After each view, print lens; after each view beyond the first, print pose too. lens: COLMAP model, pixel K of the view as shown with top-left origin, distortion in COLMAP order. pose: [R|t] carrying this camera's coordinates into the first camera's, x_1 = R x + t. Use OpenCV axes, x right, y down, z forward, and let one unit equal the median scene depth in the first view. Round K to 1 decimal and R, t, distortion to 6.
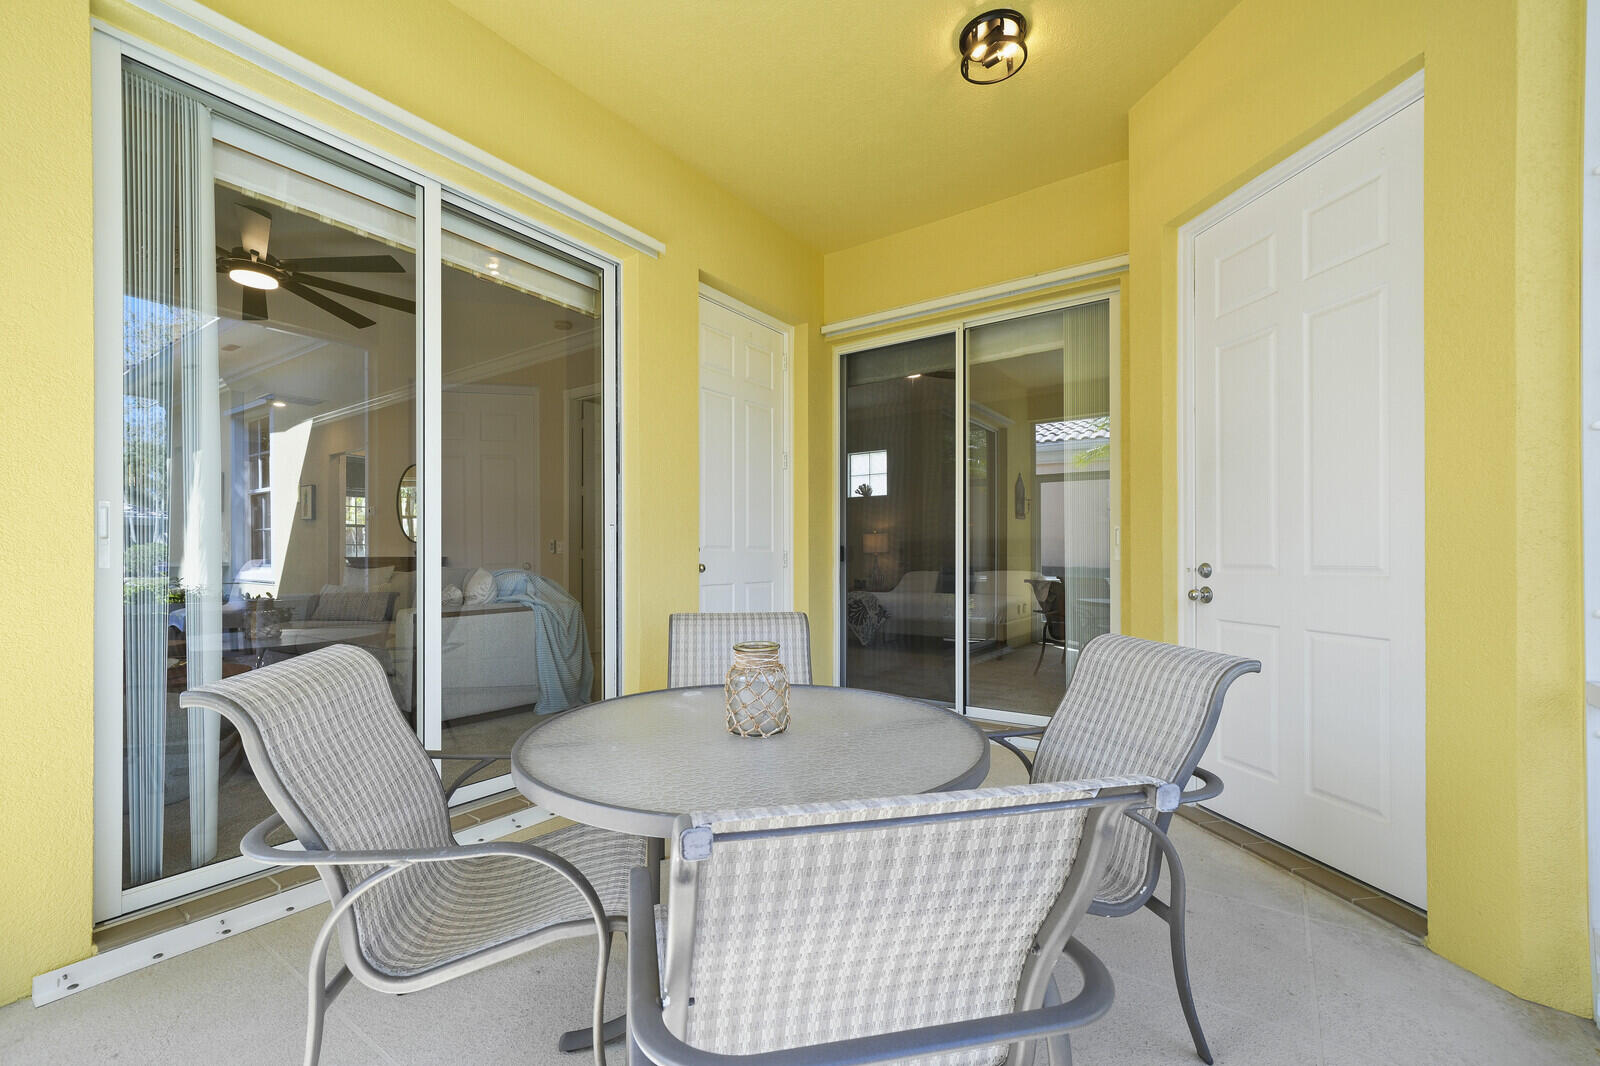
lens RADIAL K [[702.1, 0, 803.4], [0, 702.1, 545.4], [0, 0, 1]] dist [0.002230, 0.002613]
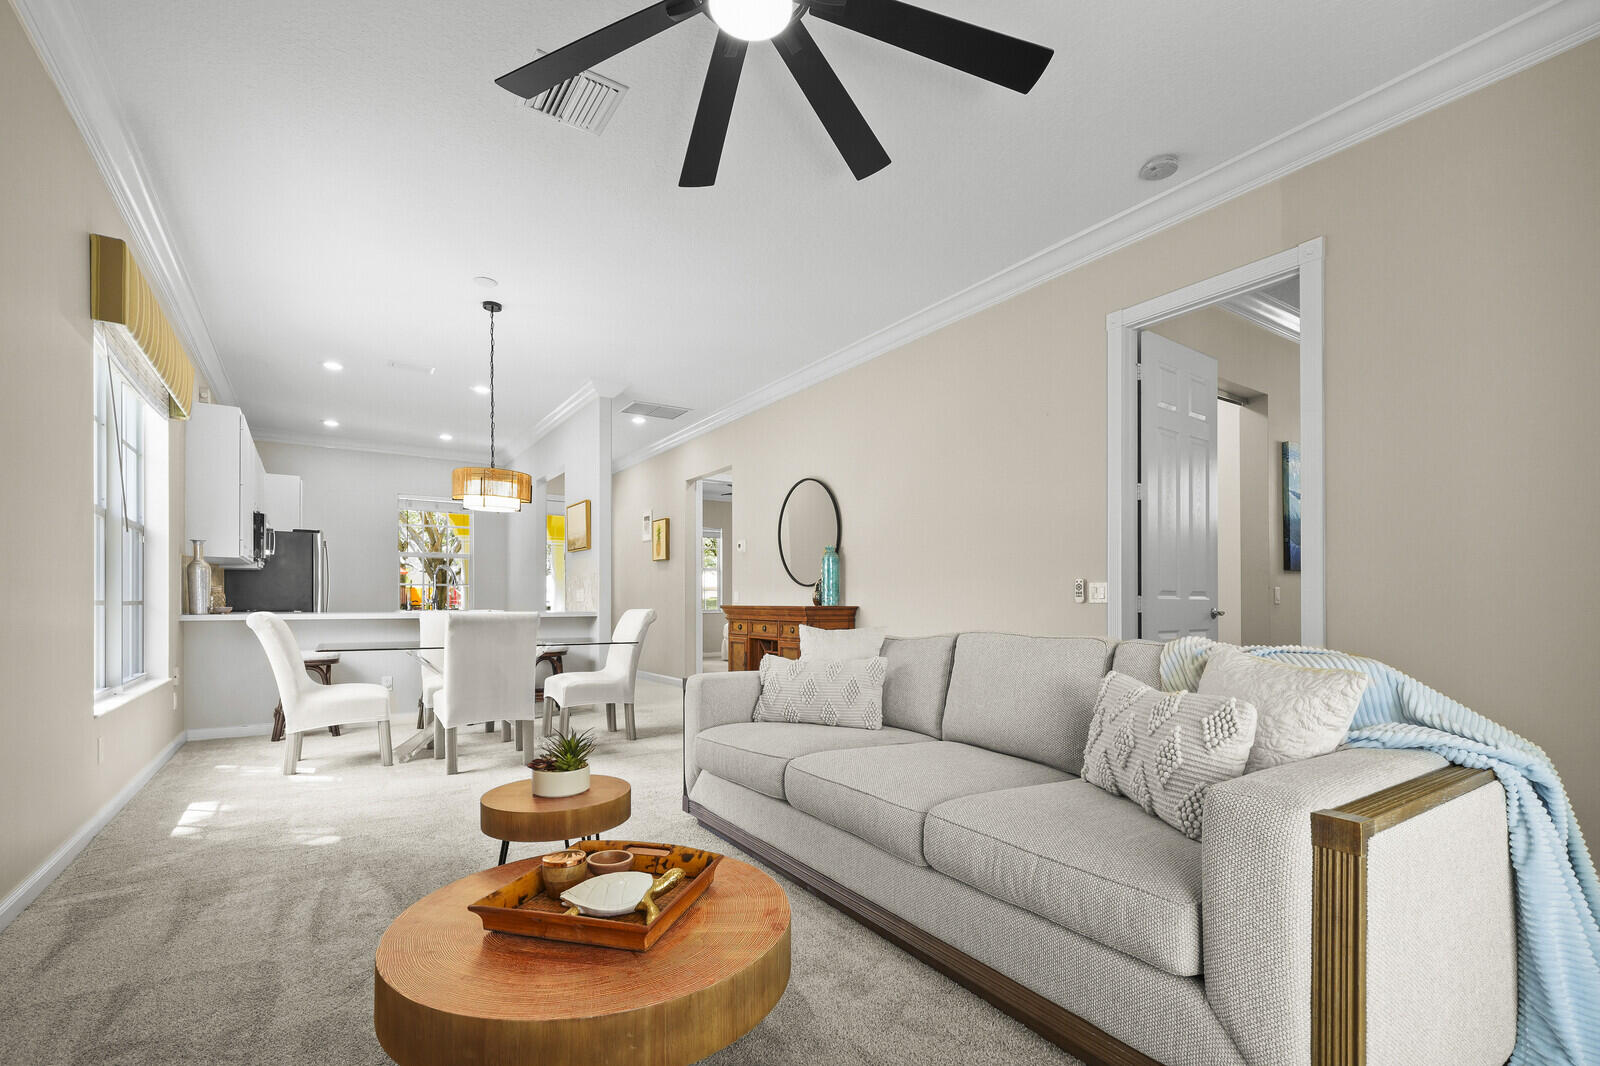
lens RADIAL K [[702.1, 0, 796.6], [0, 702.1, 602.6], [0, 0, 1]] dist [0.002230, 0.002613]
pose [[0.937104, 0.011612, -0.348857, -0.262634], [-0.009030, 0.999918, 0.009028, 0.005732], [0.348934, -0.005310, 0.937132, 0.271404]]
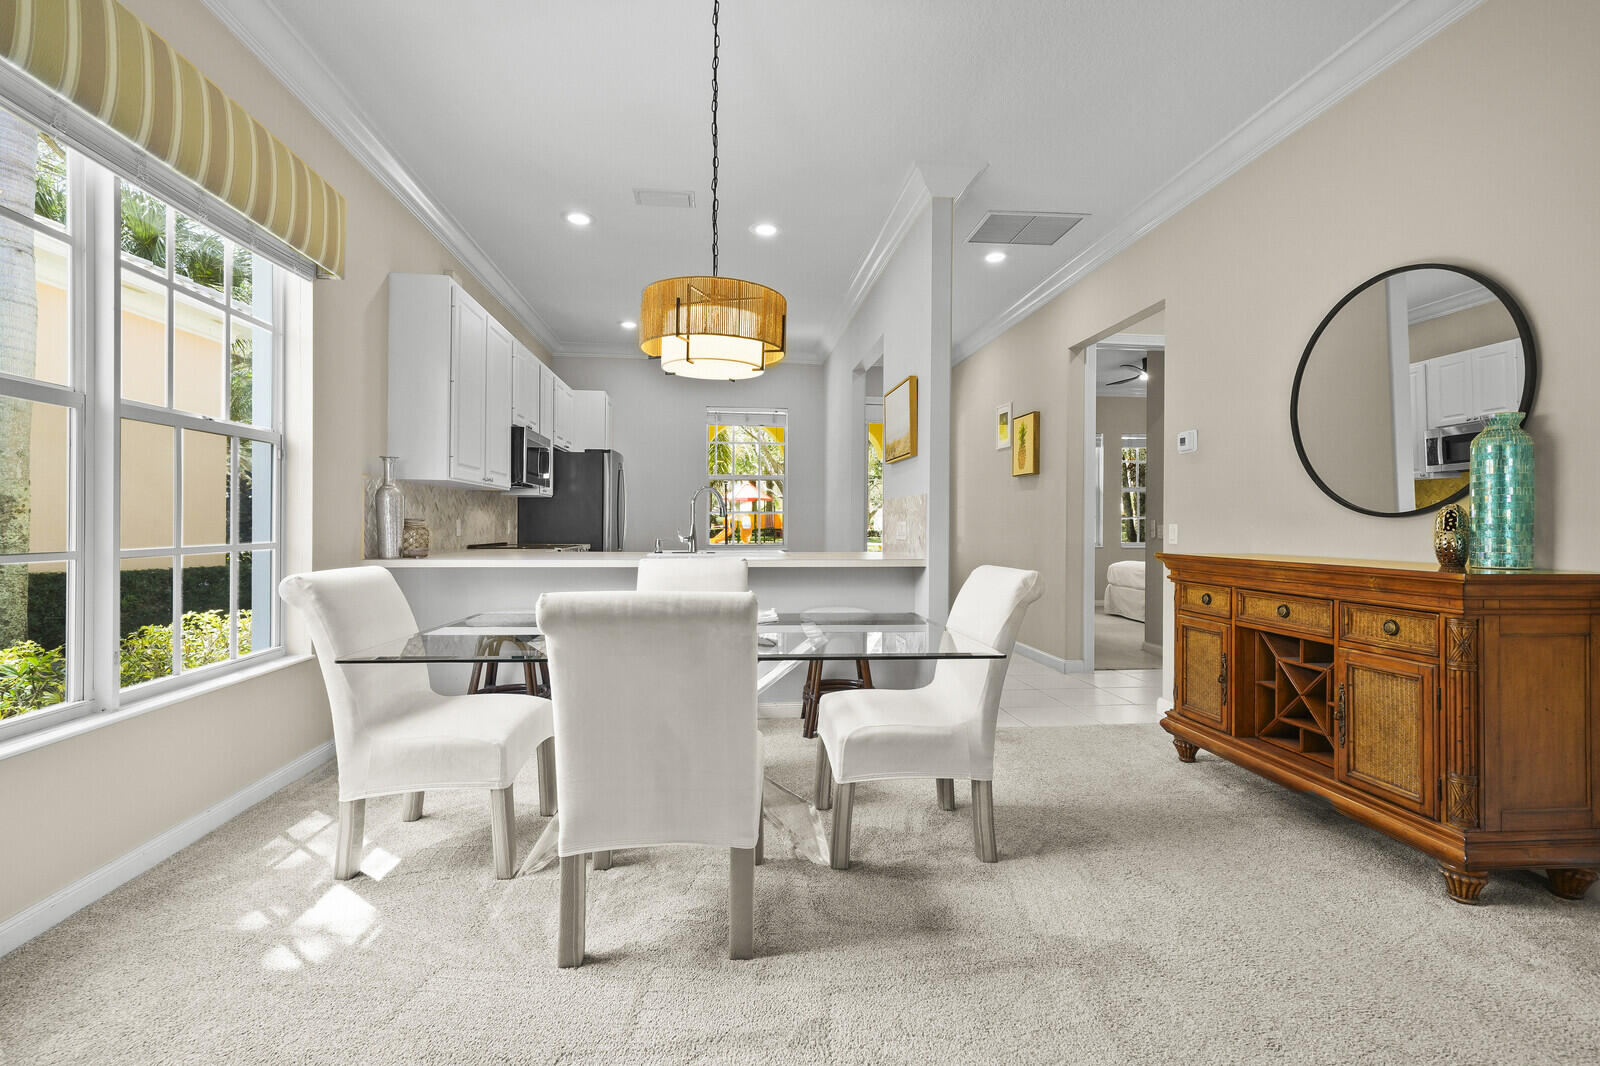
lens RADIAL K [[702.1, 0, 799.7], [0, 702.1, 526.1], [0, 0, 1]] dist [0.002230, 0.002613]
pose [[0.671310, 0.015452, -0.741016, -0.417609], [-0.009171, 0.999879, 0.012542, -0.000593], [0.741120, -0.001624, 0.671371, 0.497874]]
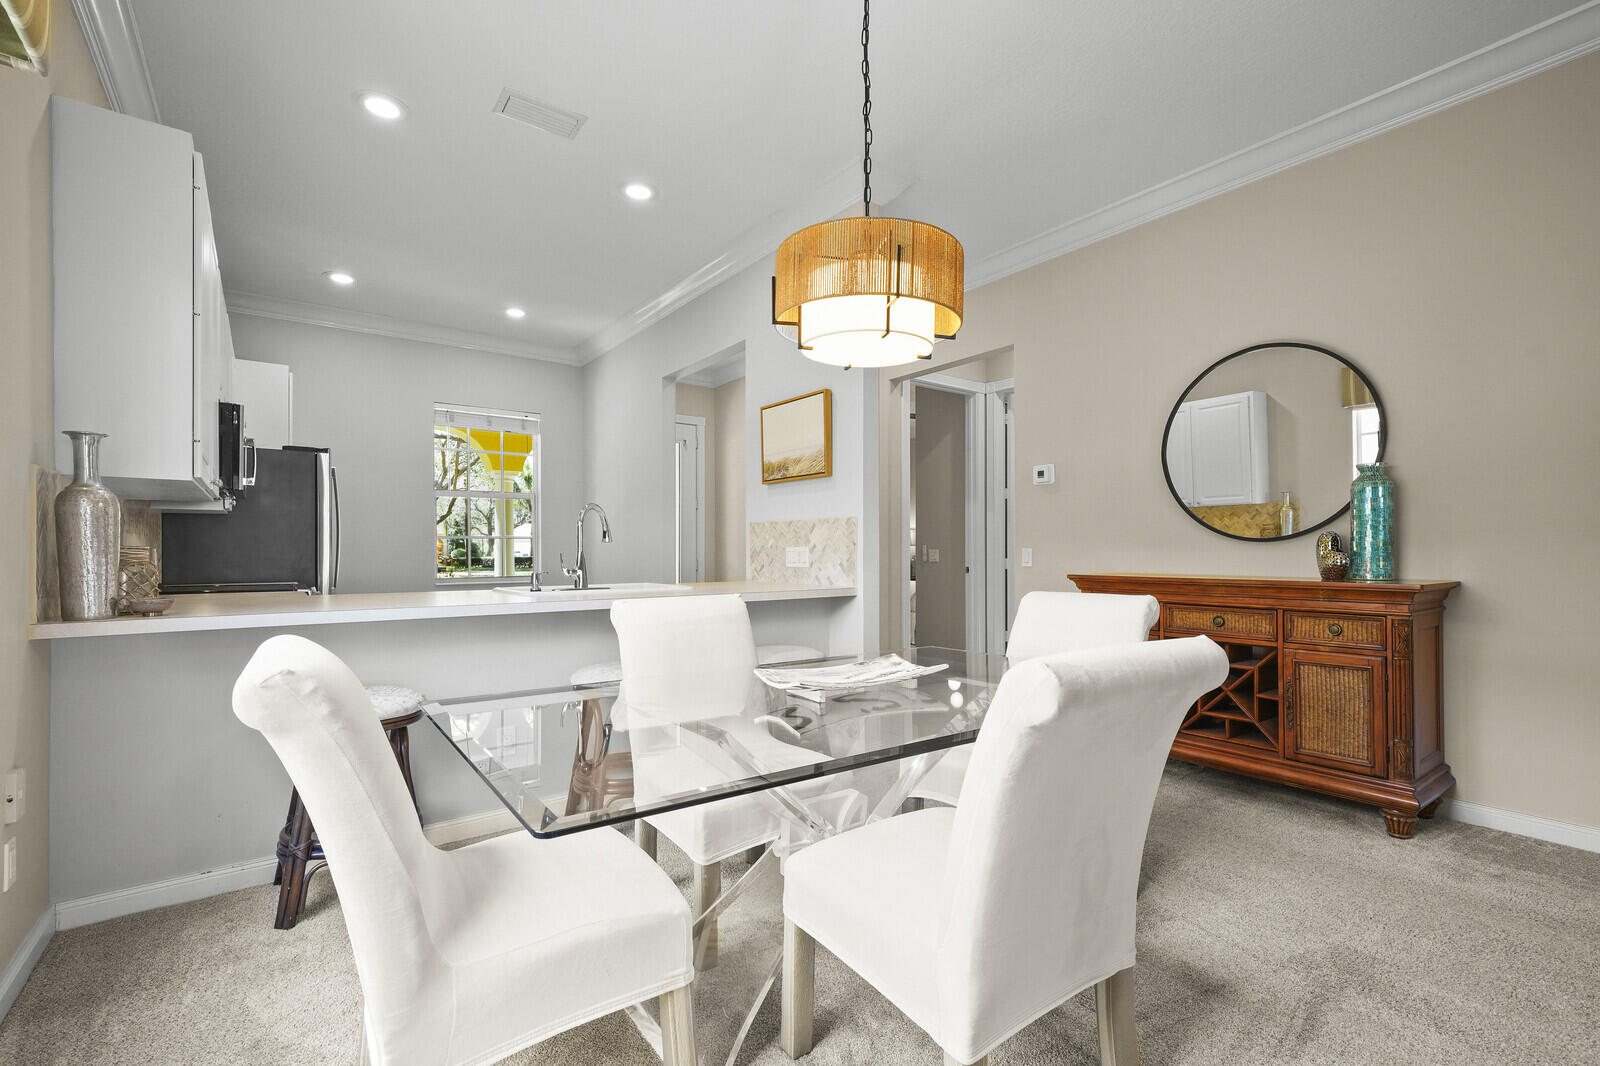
lens RADIAL K [[702.1, 0, 798.5], [0, 702.1, 552.2], [0, 0, 1]] dist [0.002230, 0.002613]
pose [[0.951925, 0.008438, -0.306216, -0.571183], [-0.005977, 0.999942, 0.008973, 0.000668], [0.306274, -0.006711, 0.951920, 0.456975]]
